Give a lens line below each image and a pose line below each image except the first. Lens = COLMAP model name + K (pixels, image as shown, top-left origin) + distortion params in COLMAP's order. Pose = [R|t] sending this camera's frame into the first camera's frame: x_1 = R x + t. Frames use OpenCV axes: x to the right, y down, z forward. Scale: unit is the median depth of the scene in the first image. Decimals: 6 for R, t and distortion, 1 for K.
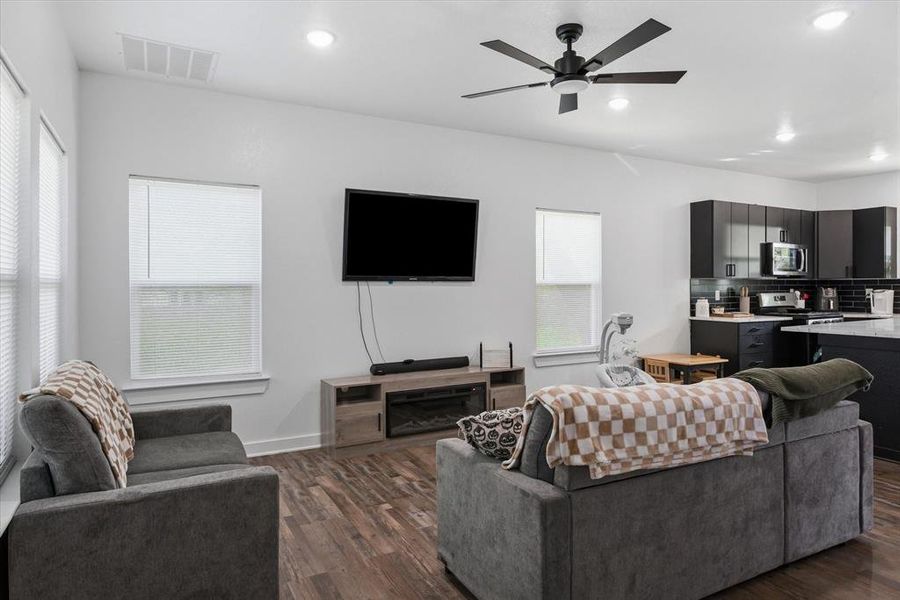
lens RADIAL K [[561.5, 0, 447.2], [0, 561.5, 284.0], [0, 0, 1]] dist [0.000507, 0.000132]
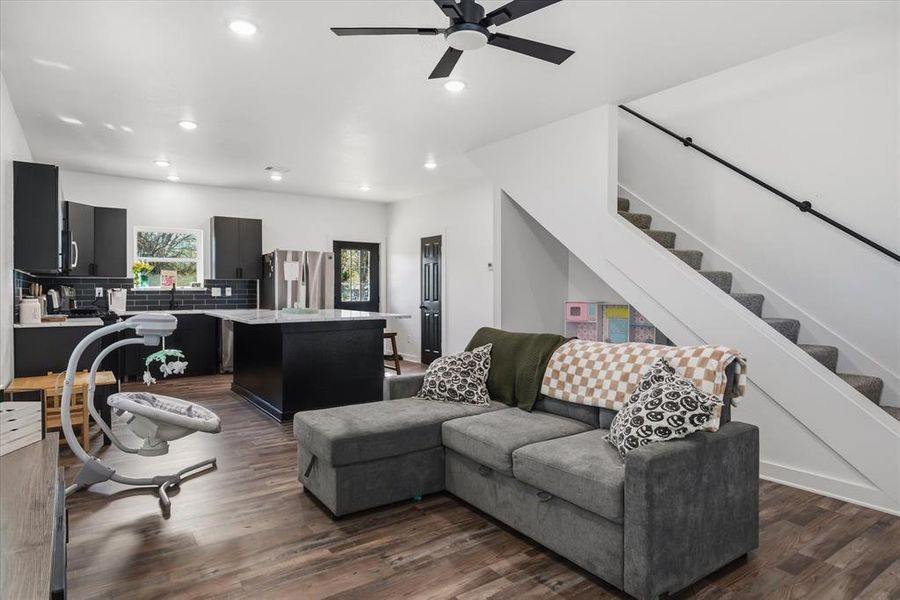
lens RADIAL K [[487.4, 0, 466.5], [0, 487.4, 298.4], [0, 0, 1]] dist [0.001018, 0.000262]
pose [[-0.164019, -0.008261, 0.986423, -0.364570], [-0.016459, 0.999849, 0.005636, 0.019027], [-0.986320, -0.015311, -0.164130, 0.757737]]
